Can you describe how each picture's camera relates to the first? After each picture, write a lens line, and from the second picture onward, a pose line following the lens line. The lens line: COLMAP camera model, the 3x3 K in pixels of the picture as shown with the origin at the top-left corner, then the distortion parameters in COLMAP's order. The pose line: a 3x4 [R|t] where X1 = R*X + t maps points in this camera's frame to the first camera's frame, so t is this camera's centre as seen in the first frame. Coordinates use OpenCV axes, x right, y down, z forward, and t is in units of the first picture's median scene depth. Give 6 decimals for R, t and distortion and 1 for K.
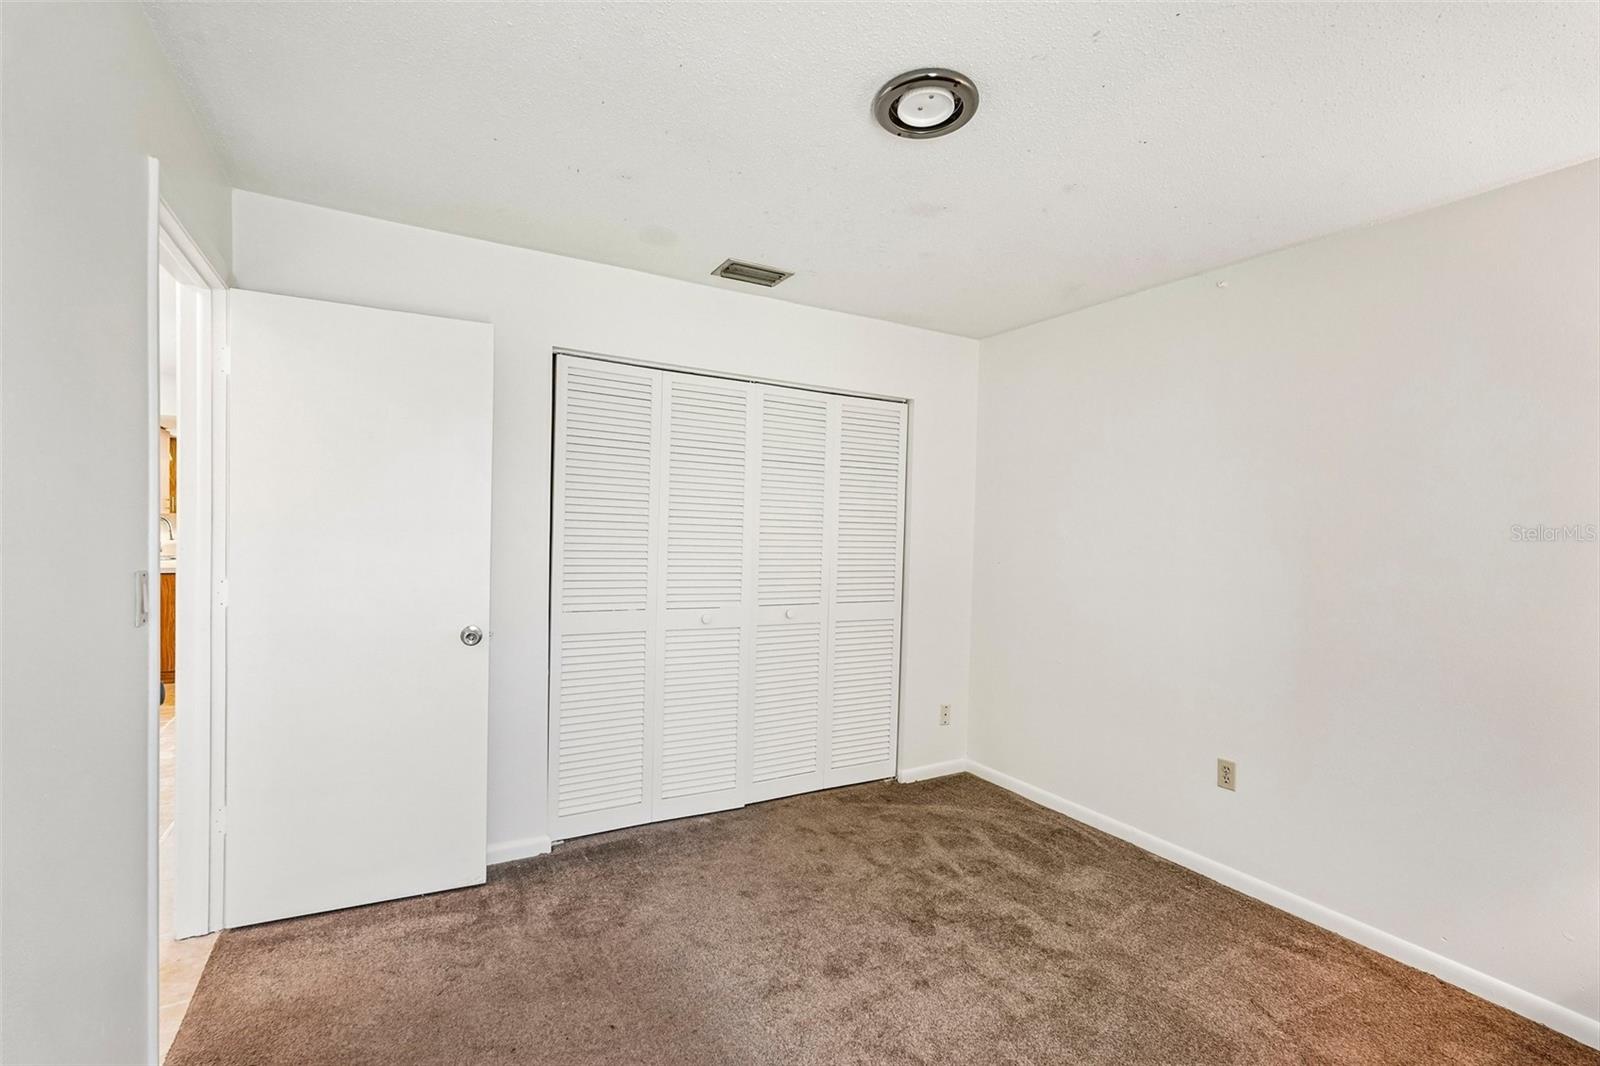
lens RADIAL K [[708.5, 0, 801.3], [0, 708.5, 536.7], [0, 0, 1]] dist [-0.008936, 0.006667]
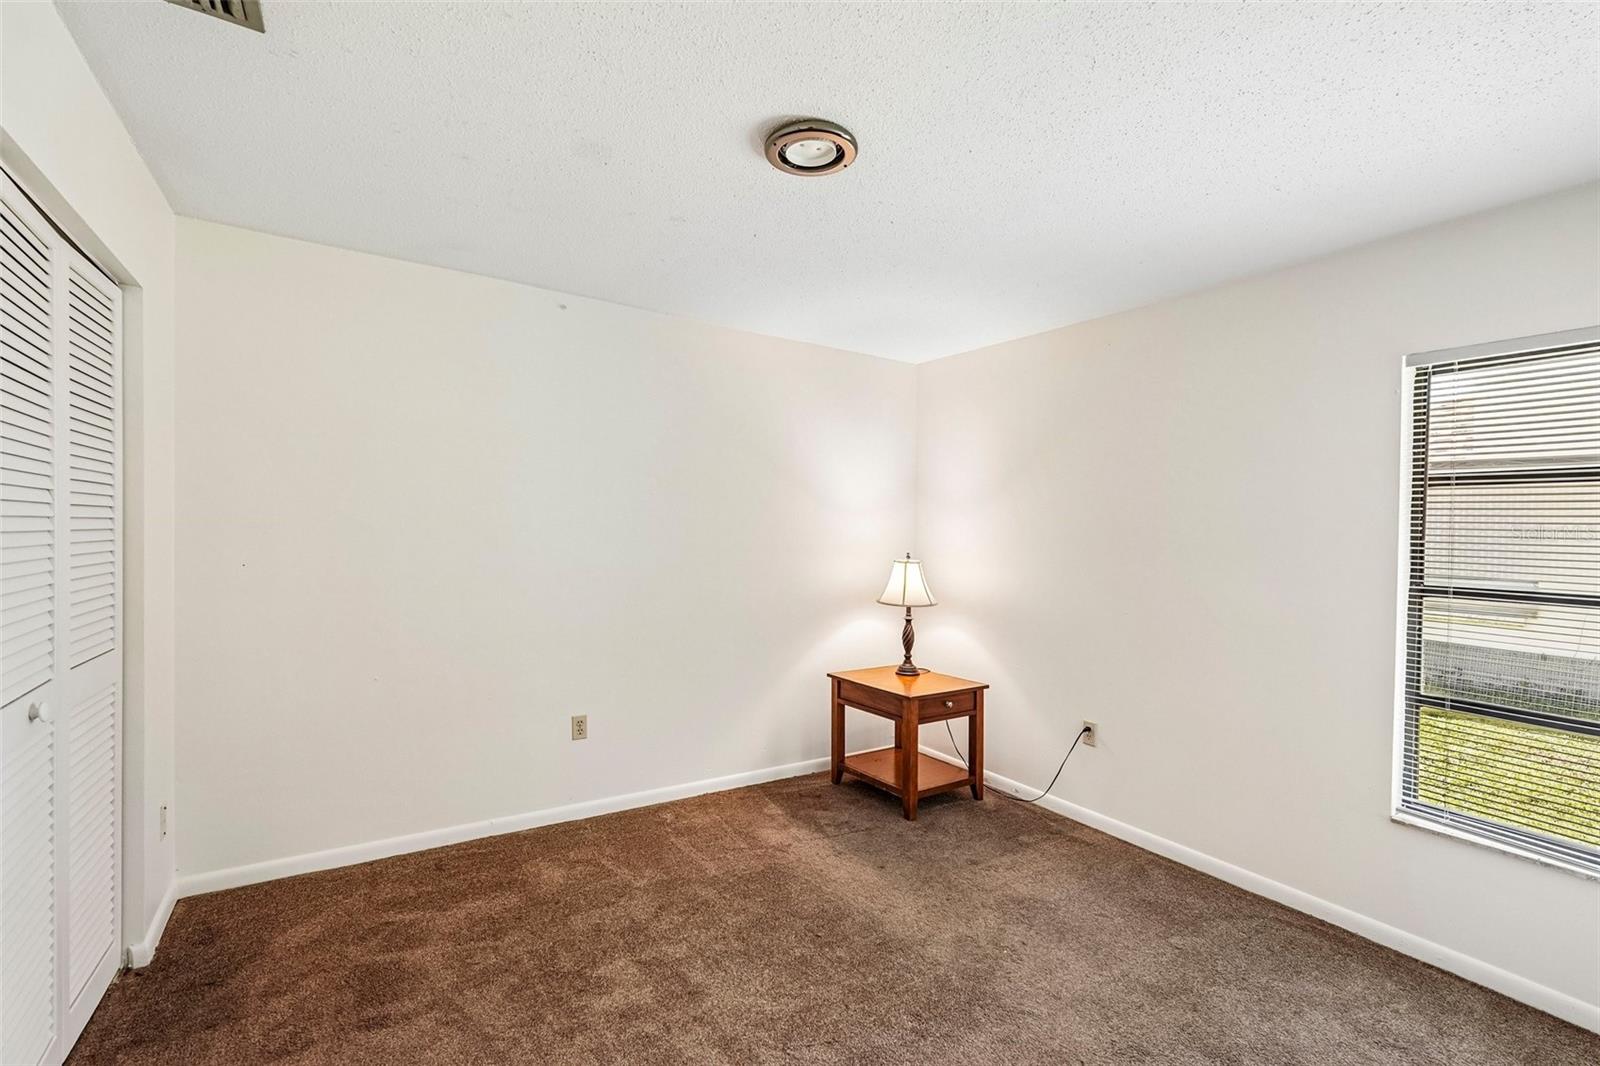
lens RADIAL K [[708.5, 0, 795.3], [0, 708.5, 535.5], [0, 0, 1]] dist [-0.008936, 0.006667]
pose [[-0.042890, -0.019602, 0.998887, -0.562772], [-0.004501, 0.999801, 0.019426, -0.007204], [-0.999070, -0.003663, -0.042970, 0.662044]]
